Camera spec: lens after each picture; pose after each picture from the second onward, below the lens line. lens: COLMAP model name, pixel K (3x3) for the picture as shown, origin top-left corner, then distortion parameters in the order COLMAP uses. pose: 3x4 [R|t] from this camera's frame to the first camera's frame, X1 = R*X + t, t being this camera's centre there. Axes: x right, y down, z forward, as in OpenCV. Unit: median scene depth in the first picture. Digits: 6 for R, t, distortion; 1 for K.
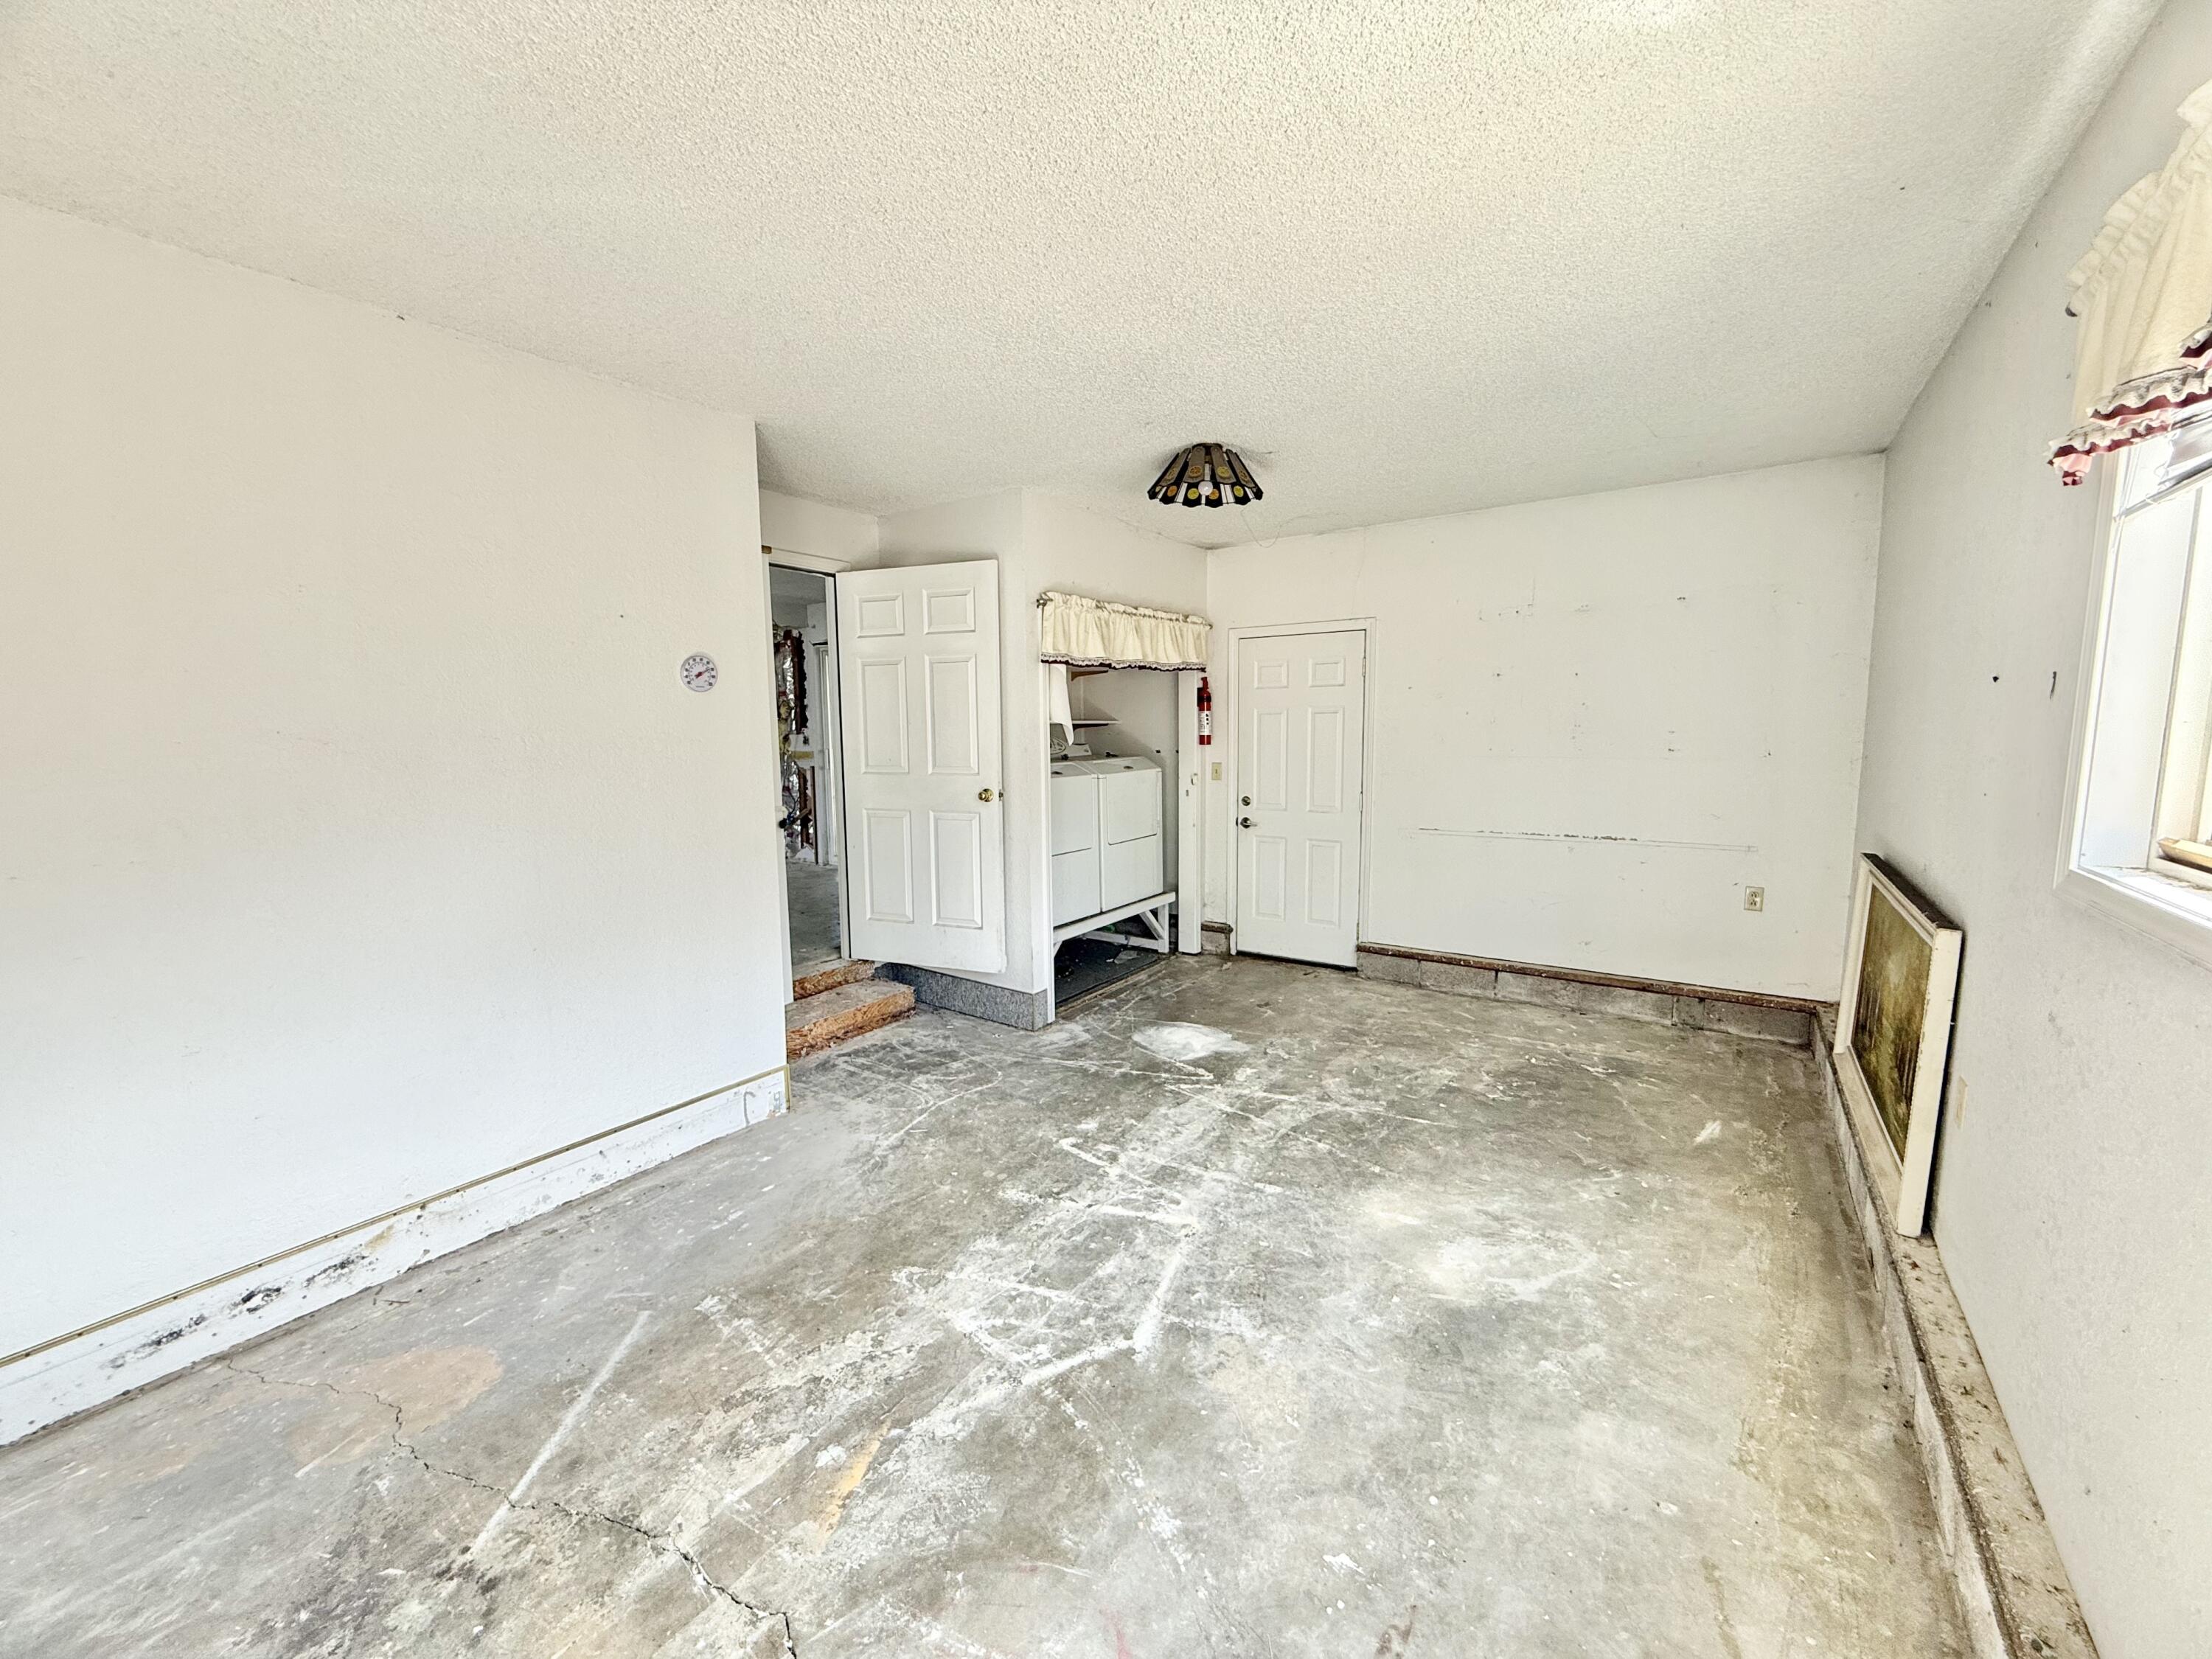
lens RADIAL K [[882.3, 0, 1103.4], [0, 882.3, 827.8], [0, 0, 1]] dist [0.000678, -0.000368]
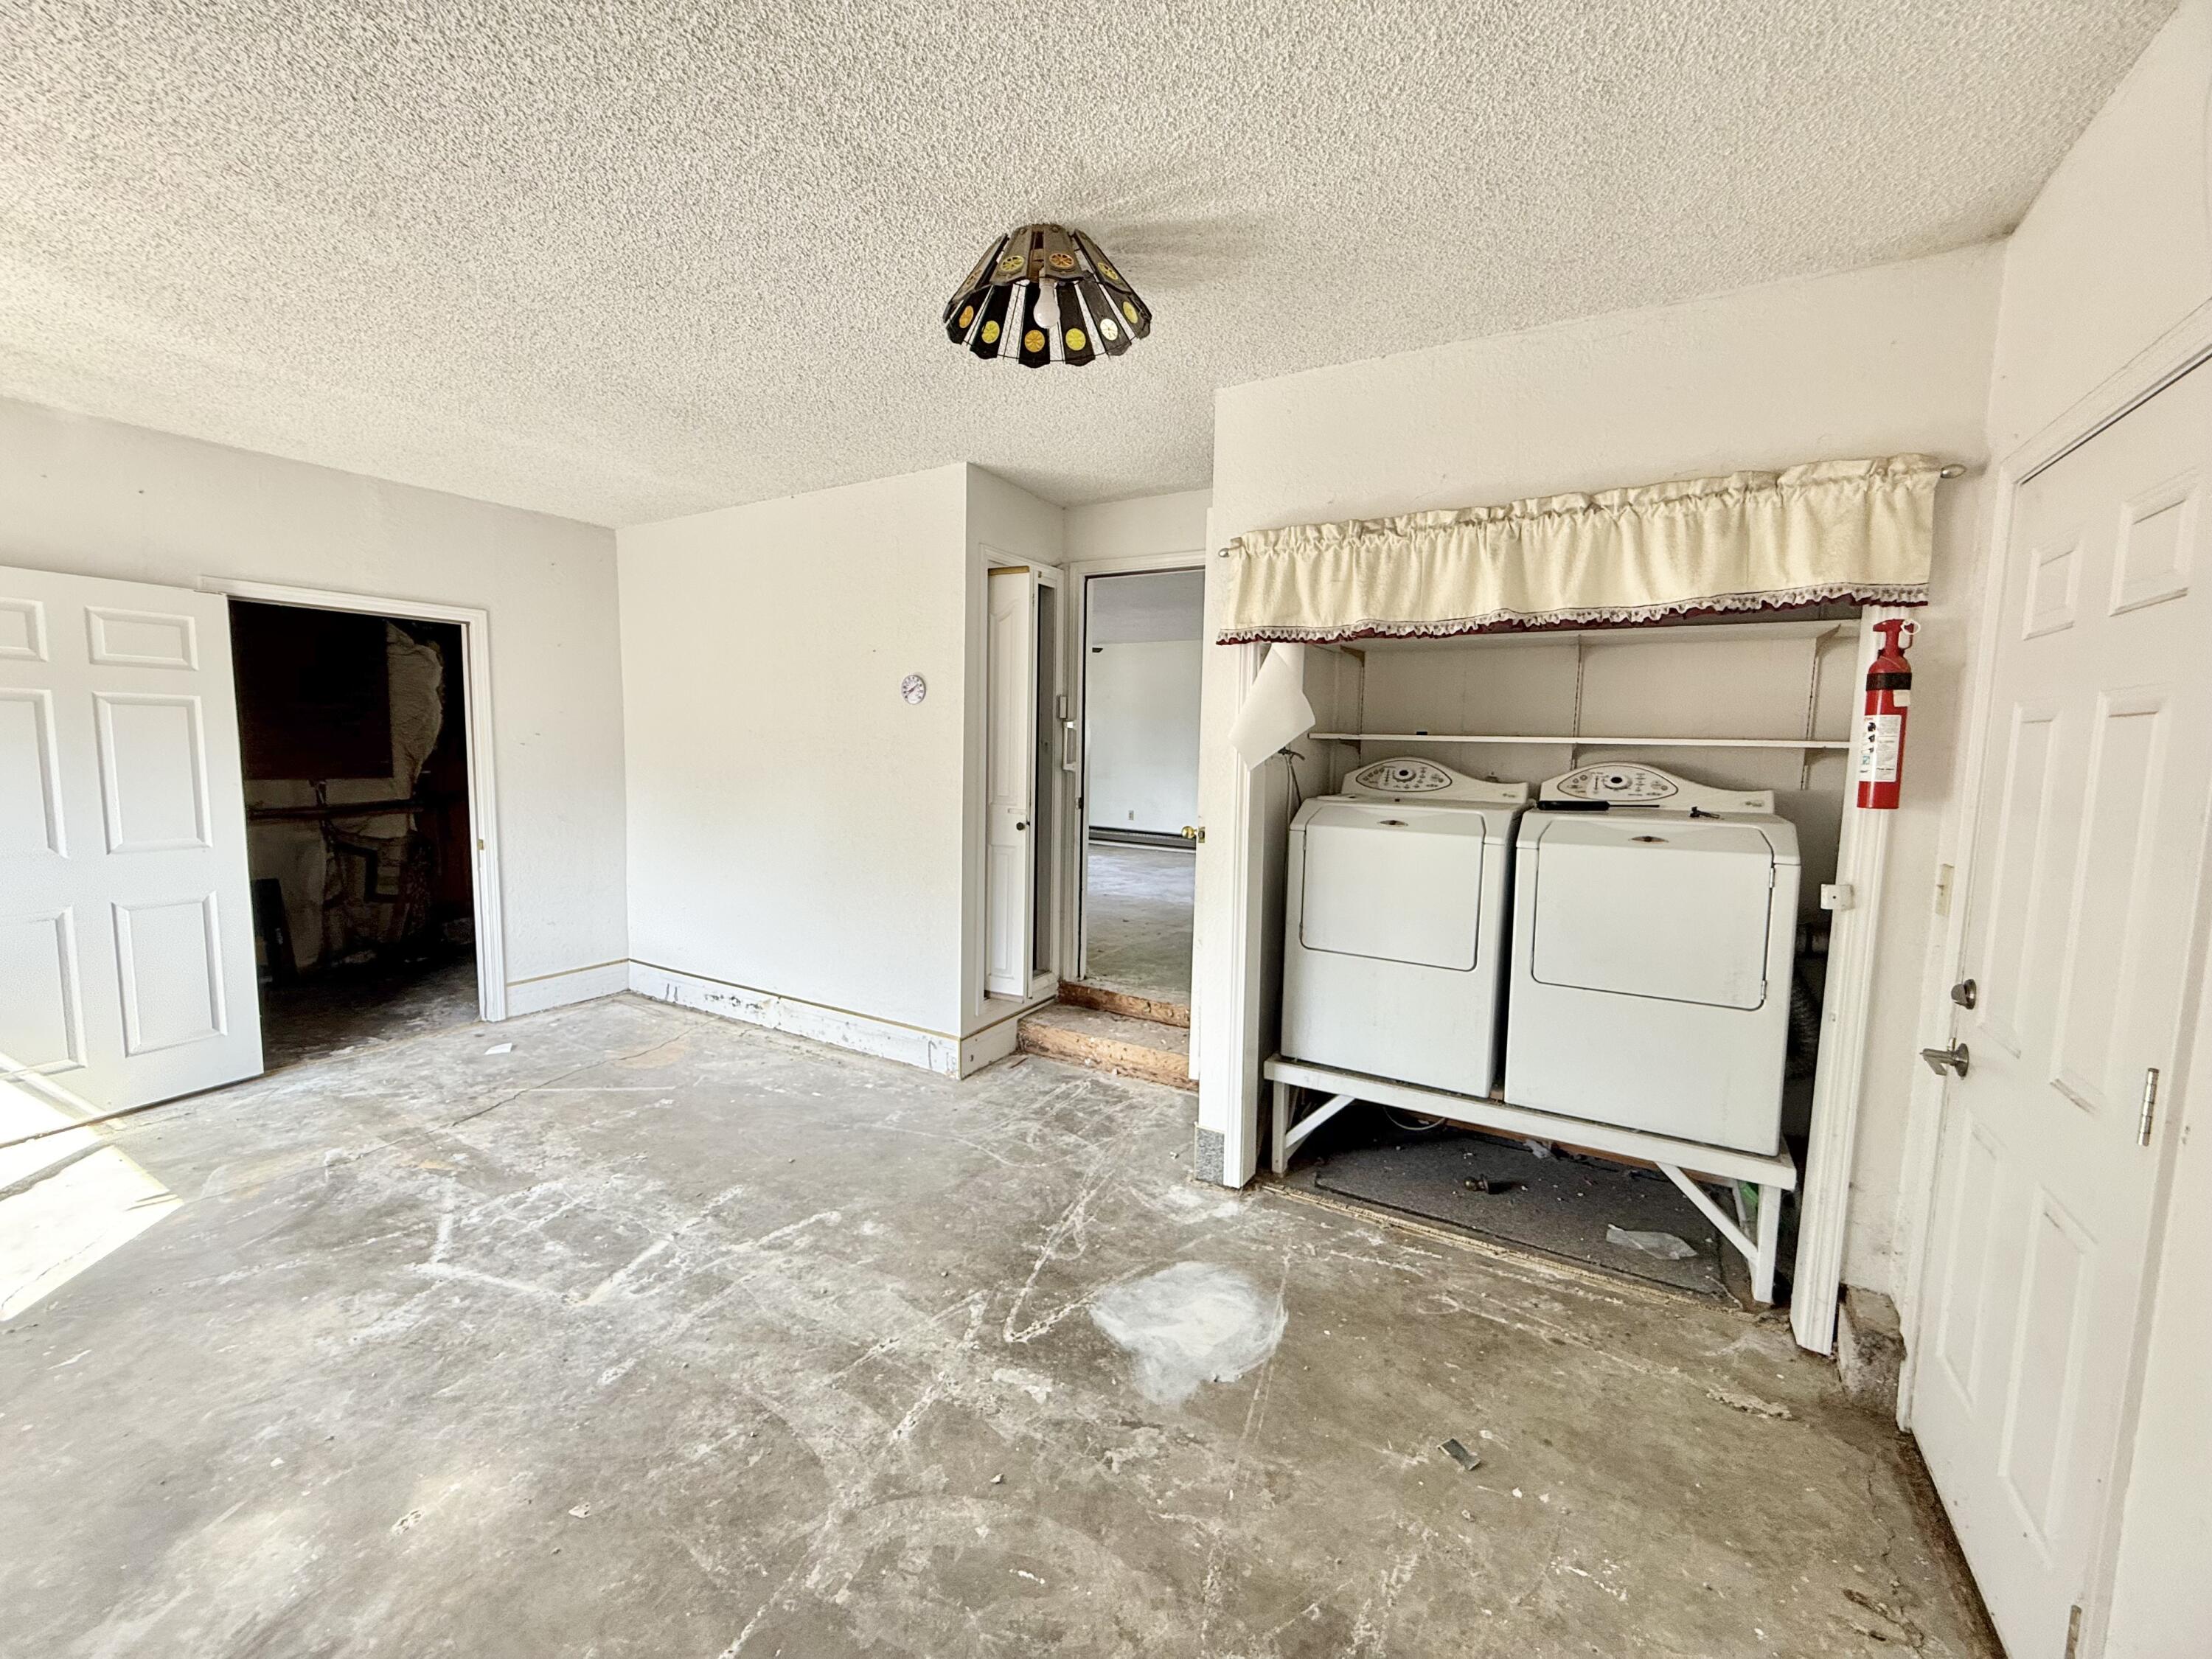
lens RADIAL K [[882.3, 0, 1103.4], [0, 882.3, 827.8], [0, 0, 1]] dist [0.000678, -0.000368]
pose [[0.069887, 0.109751, -0.991499, 0.727762], [-0.136910, 0.985579, 0.099446, -0.126947], [0.988115, 0.128796, 0.083905, 1.056070]]
